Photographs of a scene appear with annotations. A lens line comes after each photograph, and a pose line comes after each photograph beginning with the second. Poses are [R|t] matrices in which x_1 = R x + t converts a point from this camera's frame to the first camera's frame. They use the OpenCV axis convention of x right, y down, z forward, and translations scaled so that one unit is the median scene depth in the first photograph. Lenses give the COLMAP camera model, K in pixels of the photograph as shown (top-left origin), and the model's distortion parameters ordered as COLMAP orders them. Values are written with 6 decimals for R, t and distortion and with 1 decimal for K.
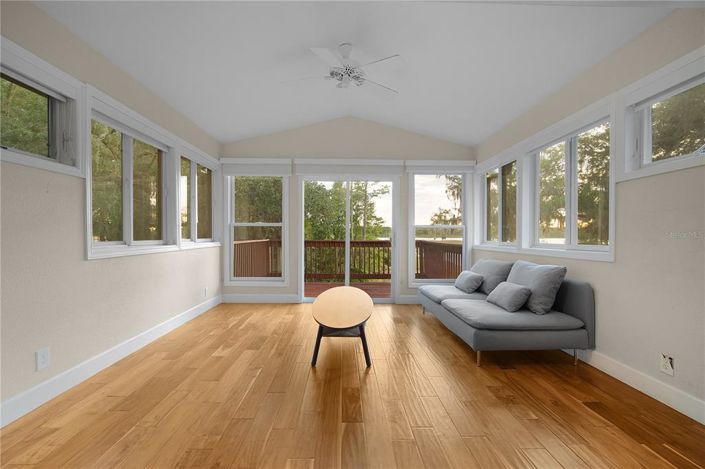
lens RADIAL K [[314.3, 0, 347.8], [0, 314.3, 231.8], [0, 0, 1]] dist [-0.004687, -0.000142]
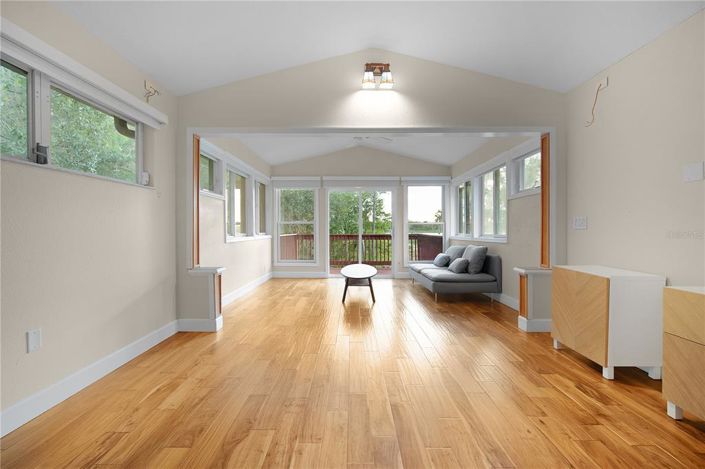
lens RADIAL K [[314.3, 0, 347.8], [0, 314.3, 231.8], [0, 0, 1]] dist [-0.004687, -0.000142]
pose [[0.999543, -0.005159, -0.029783, -0.015334], [0.005578, 0.999887, 0.013984, -0.000587], [0.029708, -0.014144, 0.999459, -0.430684]]
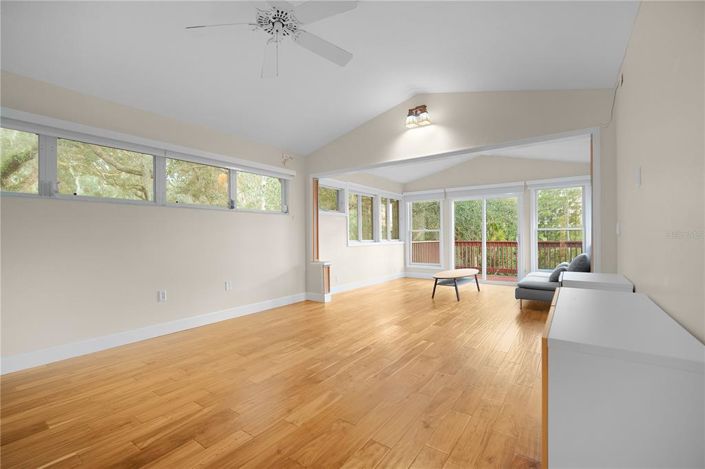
lens RADIAL K [[305.9, 0, 344.7], [0, 305.9, 240.6], [0, 0, 1]] dist [-0.000710, -0.000026]
pose [[0.795630, -0.003738, -0.605772, 0.359321], [0.015074, 0.999793, 0.013630, 0.000173], [0.605596, -0.019976, 0.795522, -0.542595]]
